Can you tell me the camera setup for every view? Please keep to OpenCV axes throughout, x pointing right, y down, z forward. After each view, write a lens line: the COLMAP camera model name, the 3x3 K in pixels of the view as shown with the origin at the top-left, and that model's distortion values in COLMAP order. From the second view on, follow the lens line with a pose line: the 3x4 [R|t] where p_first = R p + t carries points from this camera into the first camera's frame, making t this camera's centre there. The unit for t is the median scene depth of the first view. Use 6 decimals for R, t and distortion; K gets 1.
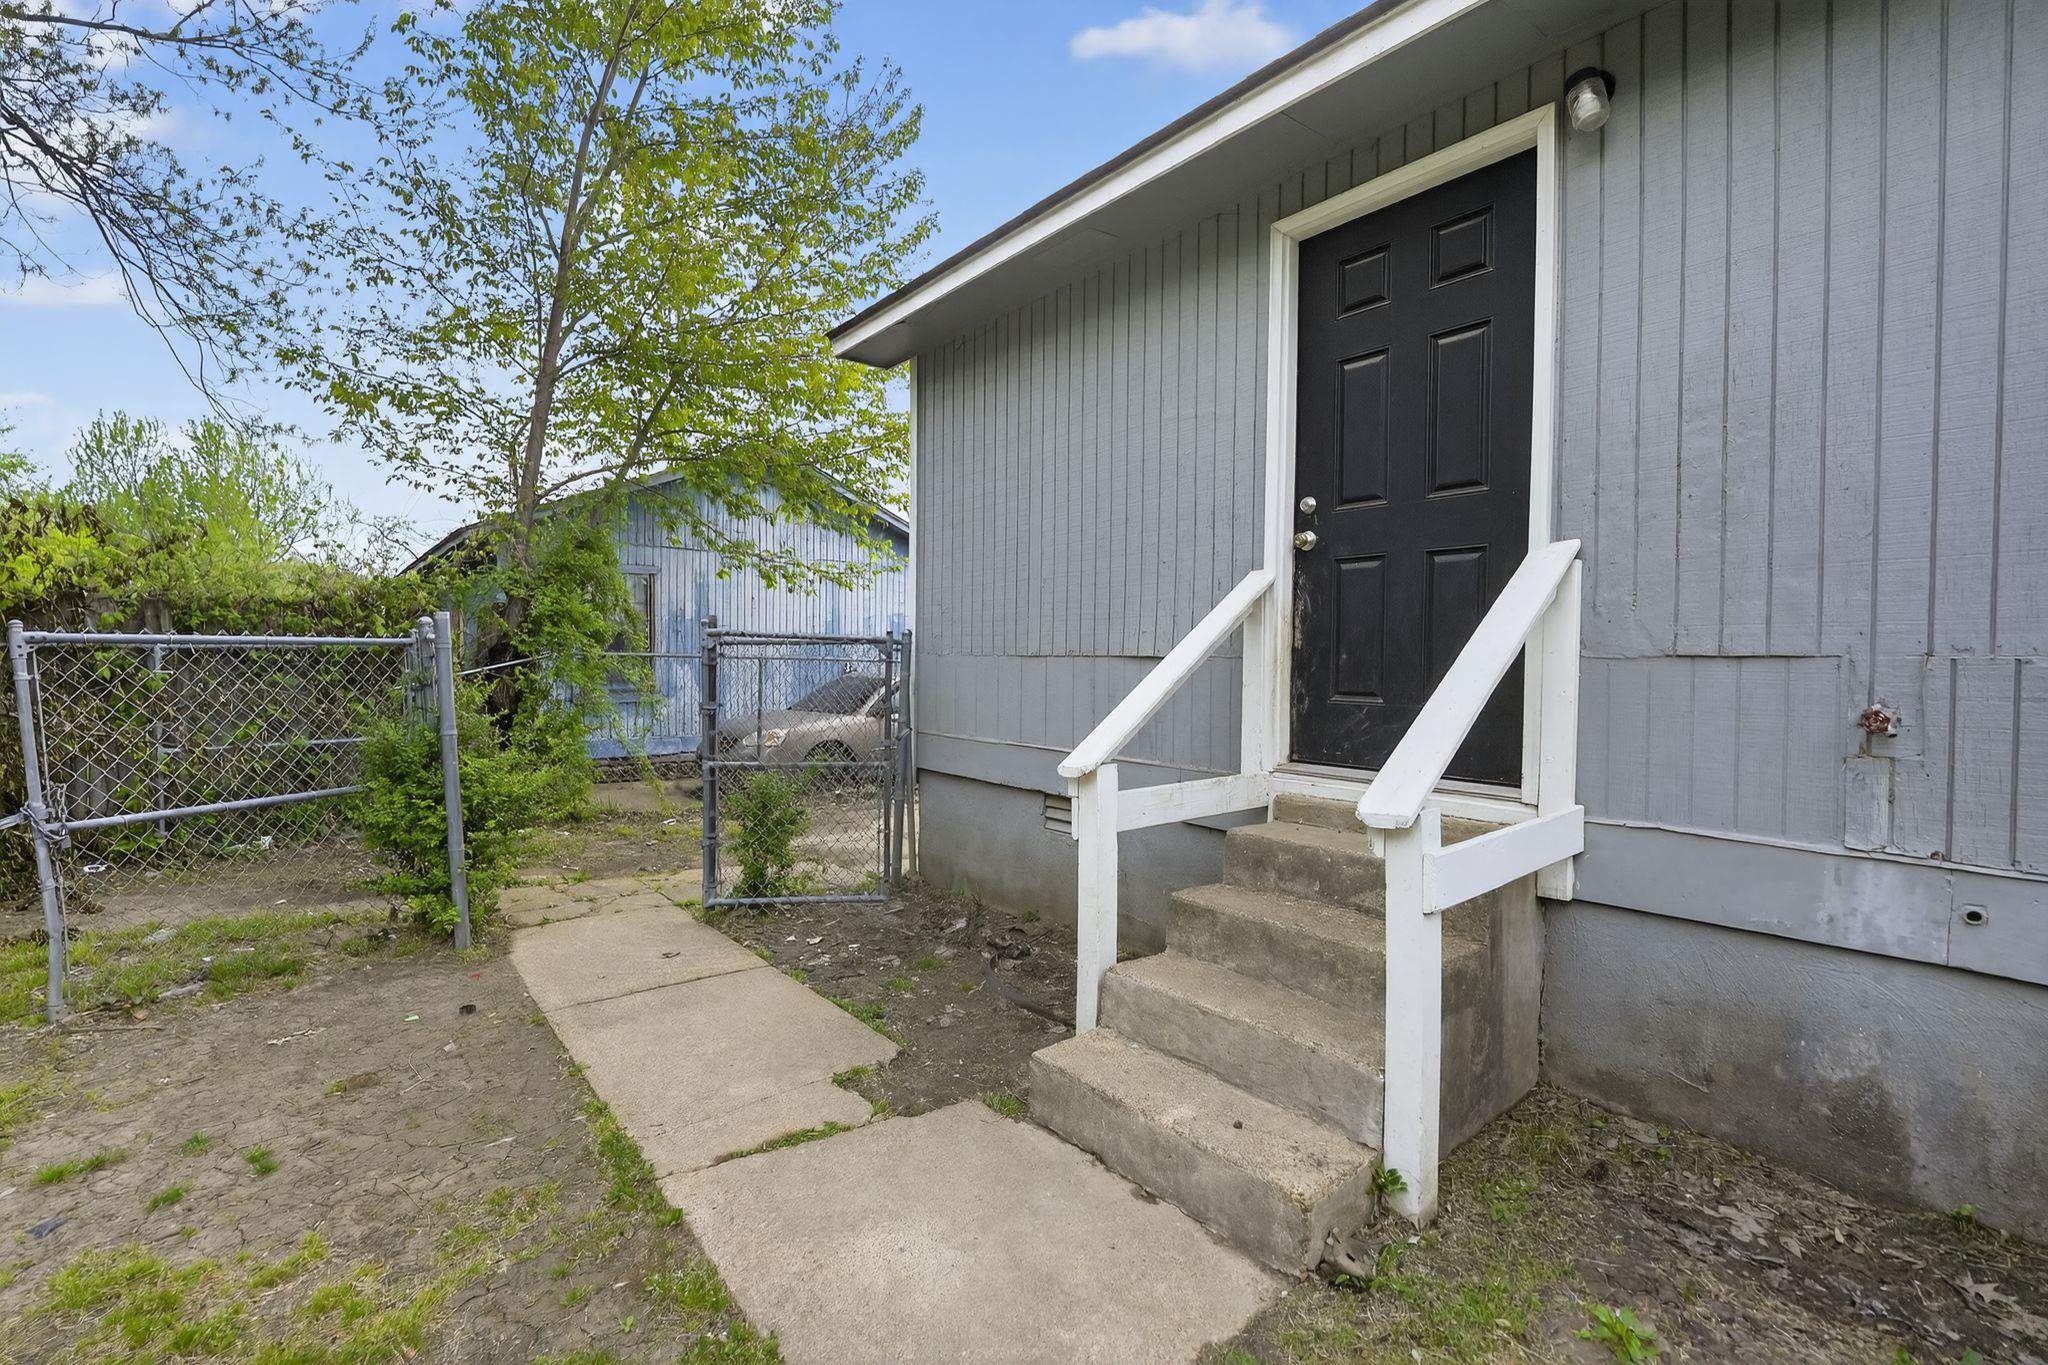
lens RADIAL K [[889.8, 0, 1021.7], [0, 889.8, 664.1], [0, 0, 1]] dist [-0.019532, 0.000781]
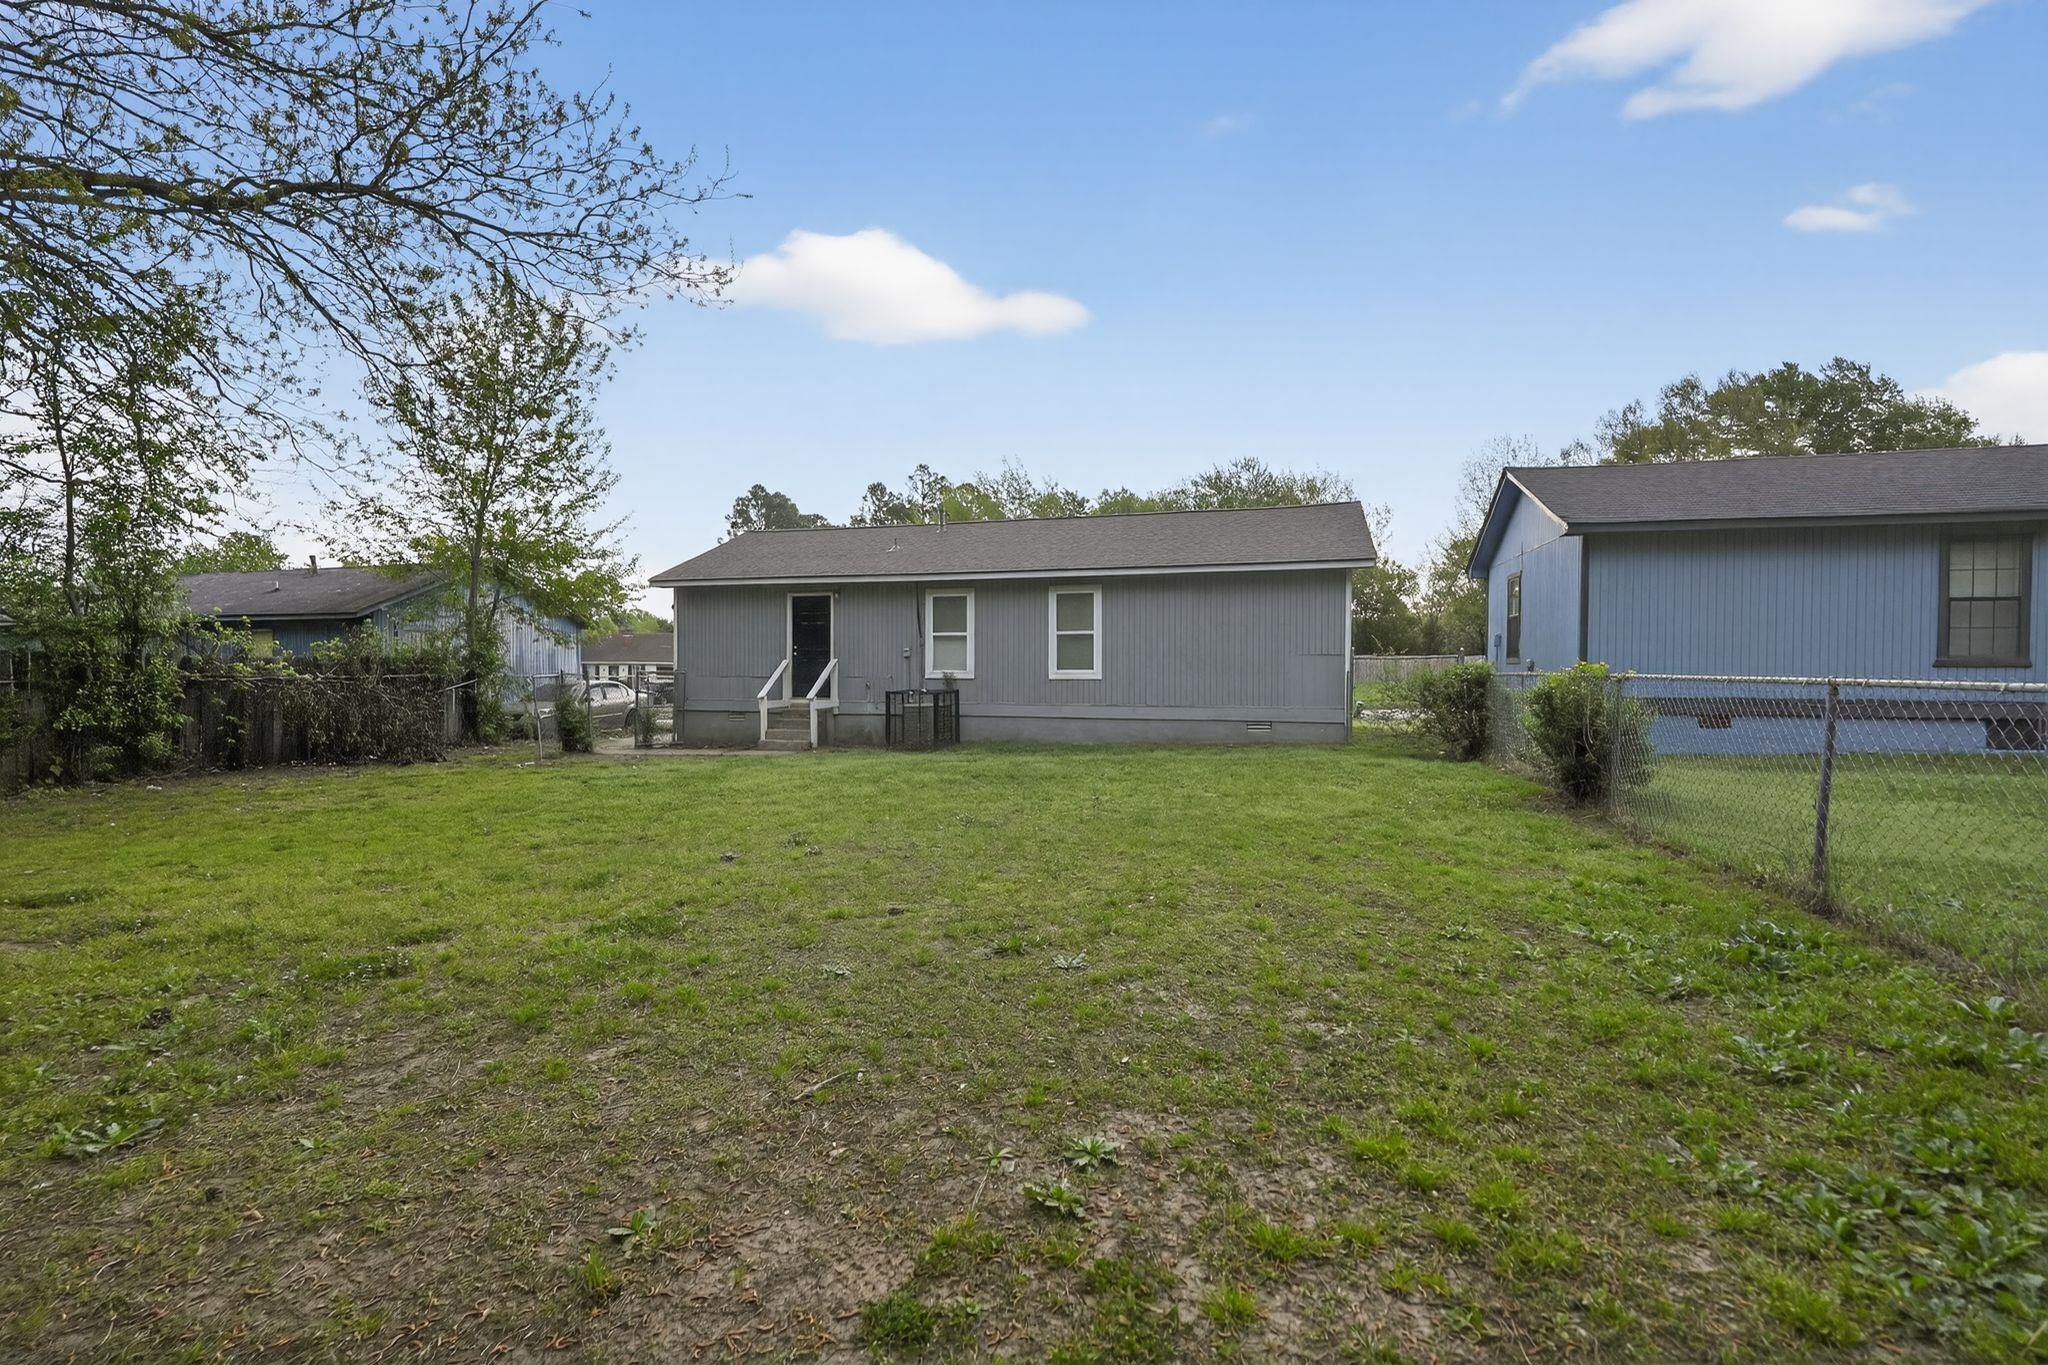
lens RADIAL K [[889.8, 0, 1021.7], [0, 889.8, 664.1], [0, 0, 1]] dist [-0.019532, 0.000781]
pose [[0.805637, 0.002231, 0.592406, -1.974197], [-0.000455, 0.999995, -0.003147, -0.081526], [-0.592410, 0.002266, 0.805633, -4.632574]]
